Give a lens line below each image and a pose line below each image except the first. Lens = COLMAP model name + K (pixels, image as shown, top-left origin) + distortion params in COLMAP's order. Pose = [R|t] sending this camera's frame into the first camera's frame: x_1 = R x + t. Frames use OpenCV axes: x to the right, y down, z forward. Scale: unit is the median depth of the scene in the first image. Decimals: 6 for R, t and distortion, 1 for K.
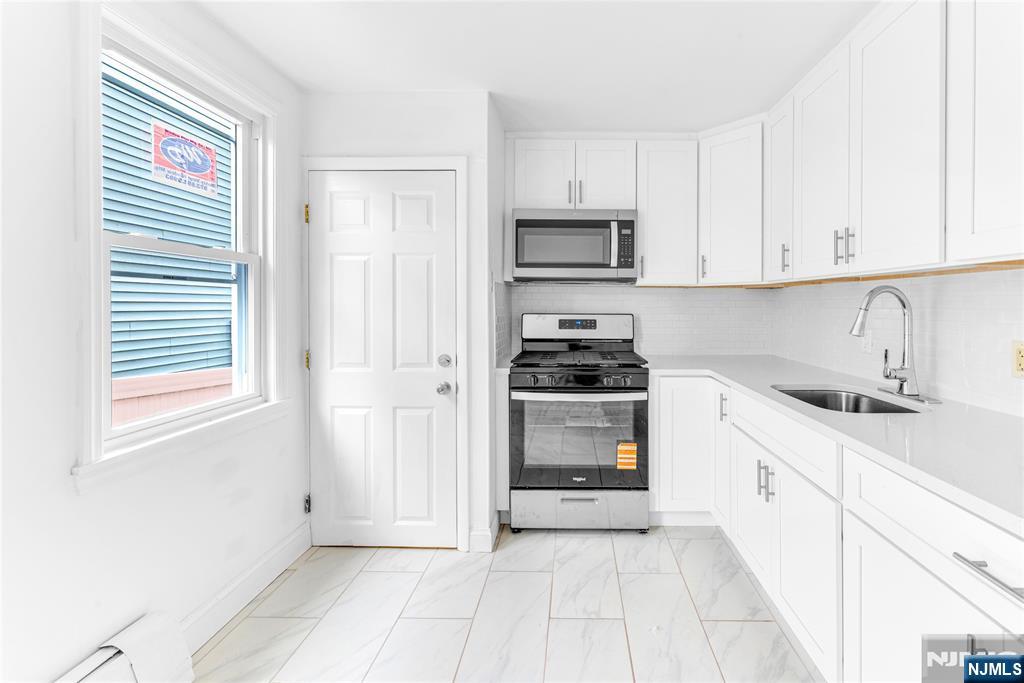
lens RADIAL K [[434.7, 0, 573.4], [0, 434.7, 304.6], [0, 0, 1]] dist [0.000457, -0.000351]
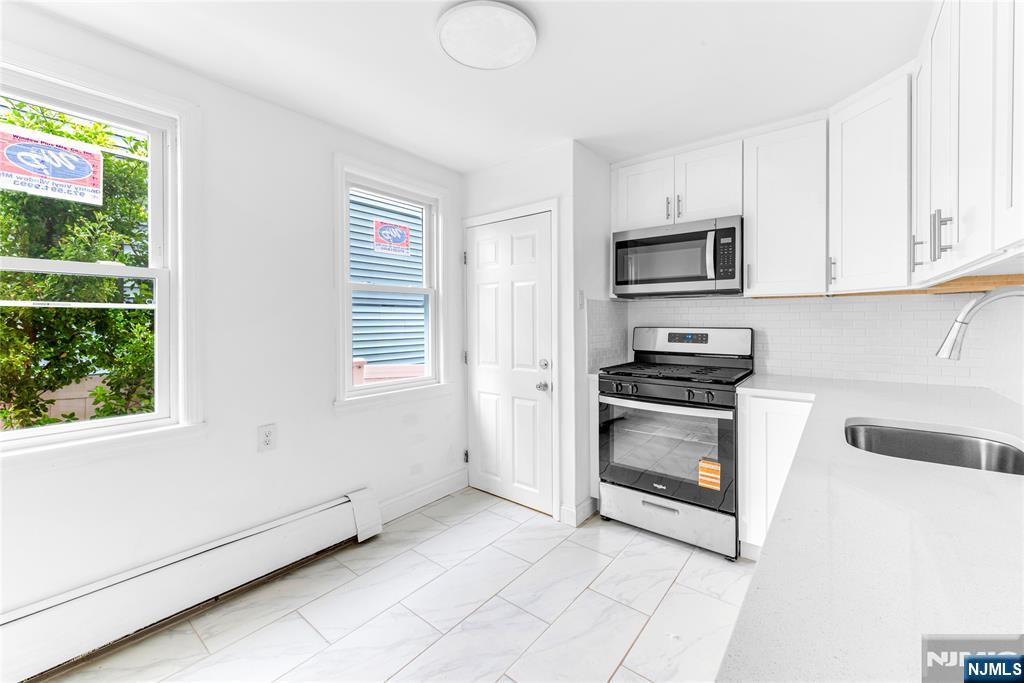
lens RADIAL K [[413.7, 0, 511.7], [0, 413.7, 321.3], [0, 0, 1]] dist [-0.000520, -0.000203]
pose [[0.781346, -0.005333, -0.624075, 0.355963], [0.008378, 0.999963, 0.001944, 0.001967], [0.624041, -0.006747, 0.781362, 0.009239]]
